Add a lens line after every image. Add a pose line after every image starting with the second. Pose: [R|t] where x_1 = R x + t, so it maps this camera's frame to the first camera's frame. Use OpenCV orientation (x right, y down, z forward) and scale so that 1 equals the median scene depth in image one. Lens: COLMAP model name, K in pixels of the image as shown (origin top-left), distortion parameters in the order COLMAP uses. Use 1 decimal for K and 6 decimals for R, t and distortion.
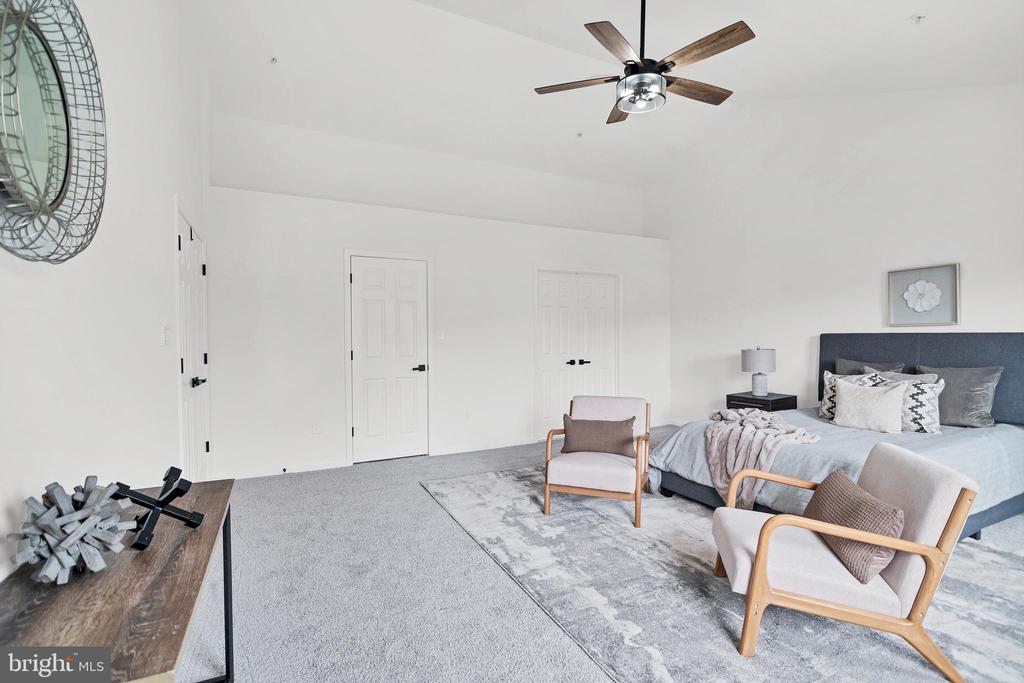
lens RADIAL K [[467.5, 0, 508.5], [0, 467.5, 344.3], [0, 0, 1]] dist [-0.012525, -0.001695]
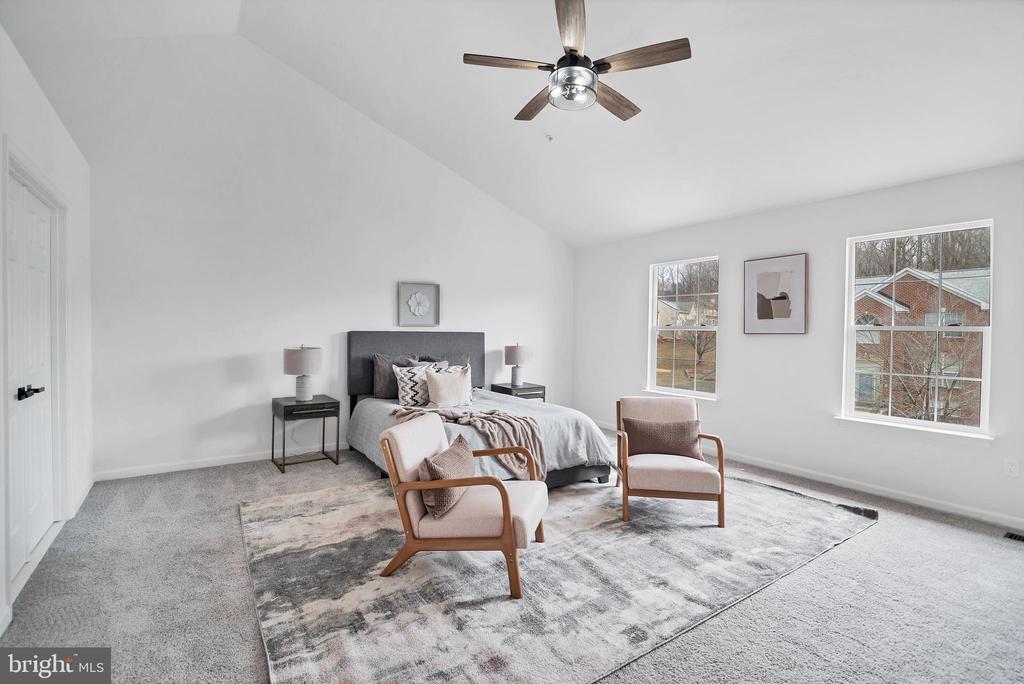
lens RADIAL K [[467.5, 0, 508.5], [0, 467.5, 344.8], [0, 0, 1]] dist [-0.012525, -0.001695]
pose [[-0.134267, -0.023491, 0.990667, -0.518348], [0.003028, 0.999705, 0.024116, -0.020224], [-0.990941, 0.006238, -0.134156, 0.976839]]
